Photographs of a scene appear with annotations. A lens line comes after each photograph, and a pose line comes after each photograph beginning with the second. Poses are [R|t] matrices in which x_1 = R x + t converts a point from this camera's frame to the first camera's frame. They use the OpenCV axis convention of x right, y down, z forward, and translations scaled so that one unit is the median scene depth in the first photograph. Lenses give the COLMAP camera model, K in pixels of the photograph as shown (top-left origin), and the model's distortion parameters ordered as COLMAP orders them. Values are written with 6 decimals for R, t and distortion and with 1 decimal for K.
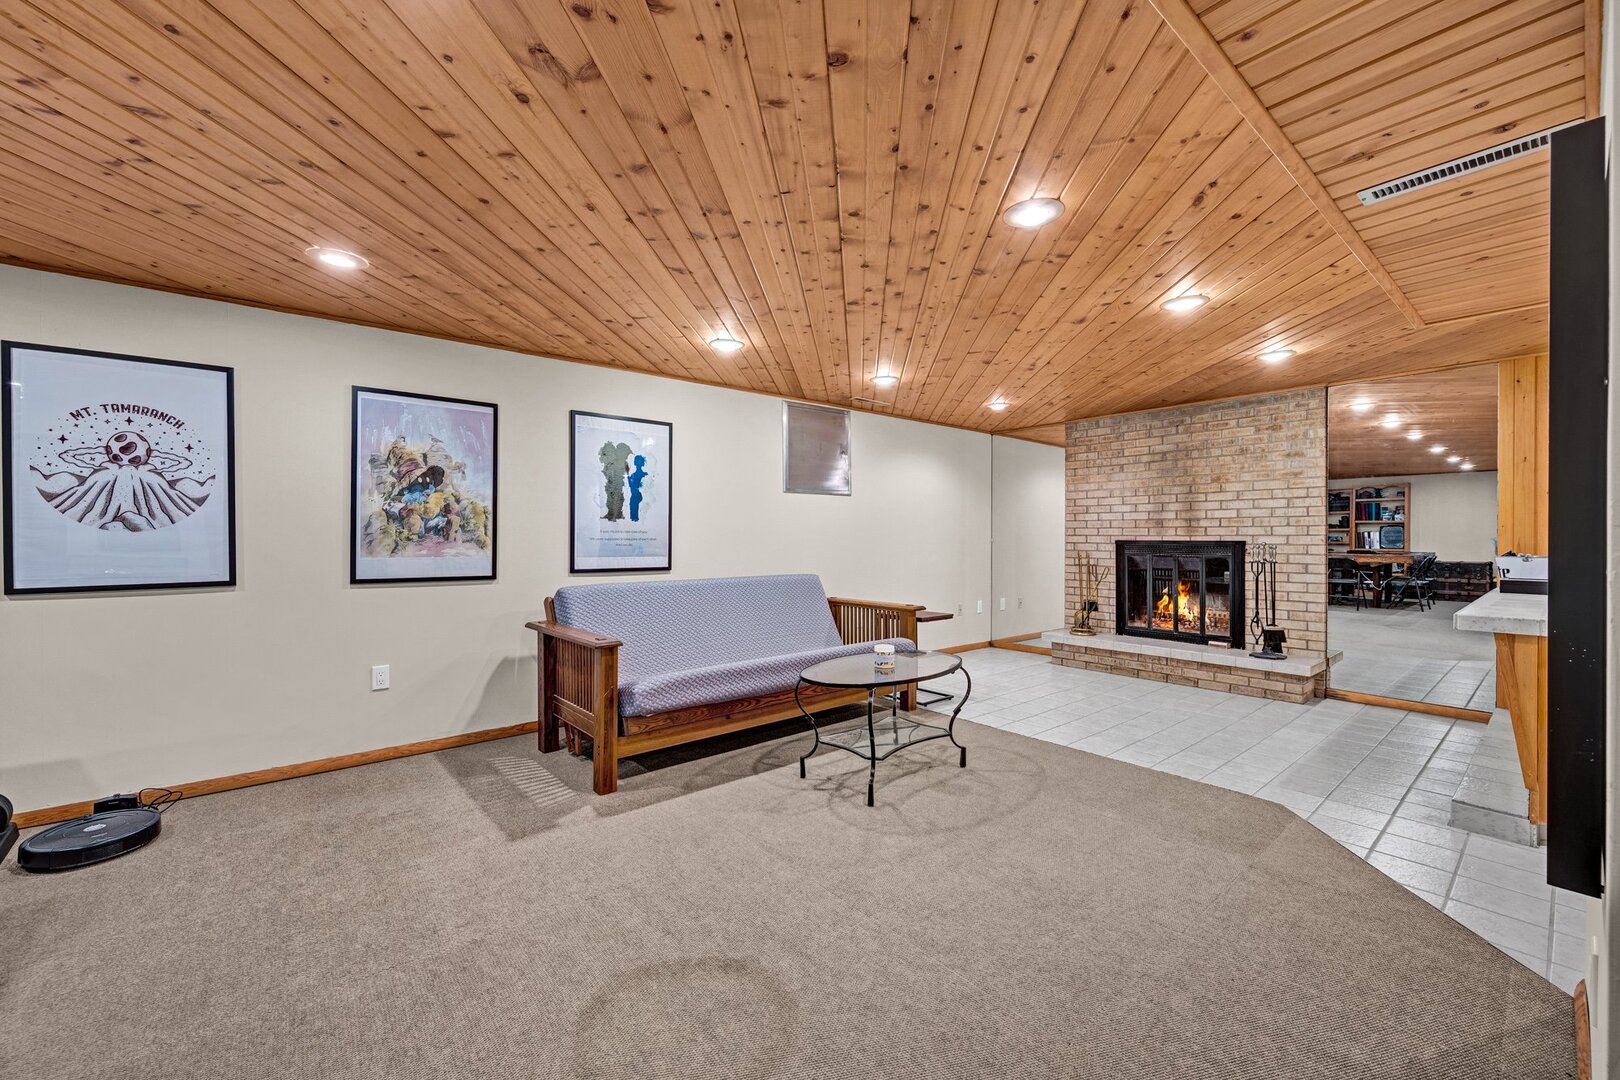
lens RADIAL K [[647.2, 0, 810.0], [0, 647.2, 540.0], [0, 0, 1]] dist [-0.000515, -0.000587]
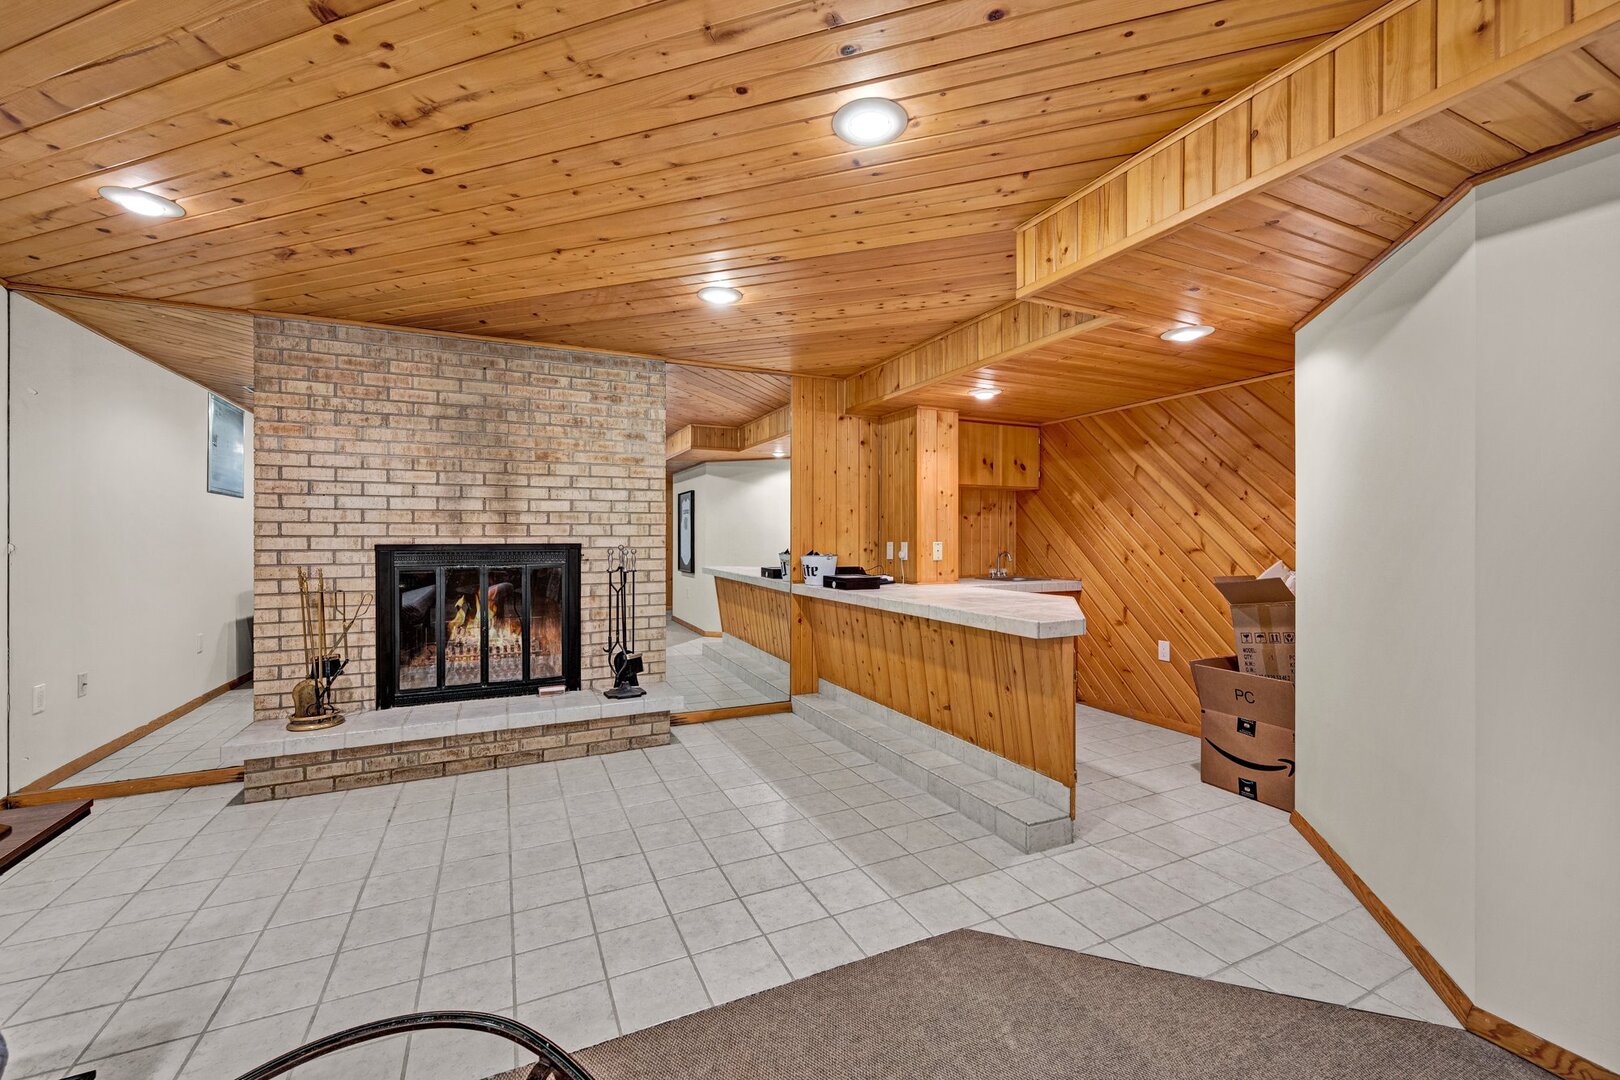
lens RADIAL K [[647.2, 0, 810.0], [0, 647.2, 540.0], [0, 0, 1]] dist [-0.000515, -0.000587]
pose [[0.250554, -0.000293, 0.968103, 0.016317], [0.009664, 0.999951, -0.002199, 0.001259], [-0.968054, 0.009906, 0.250544, 0.485677]]
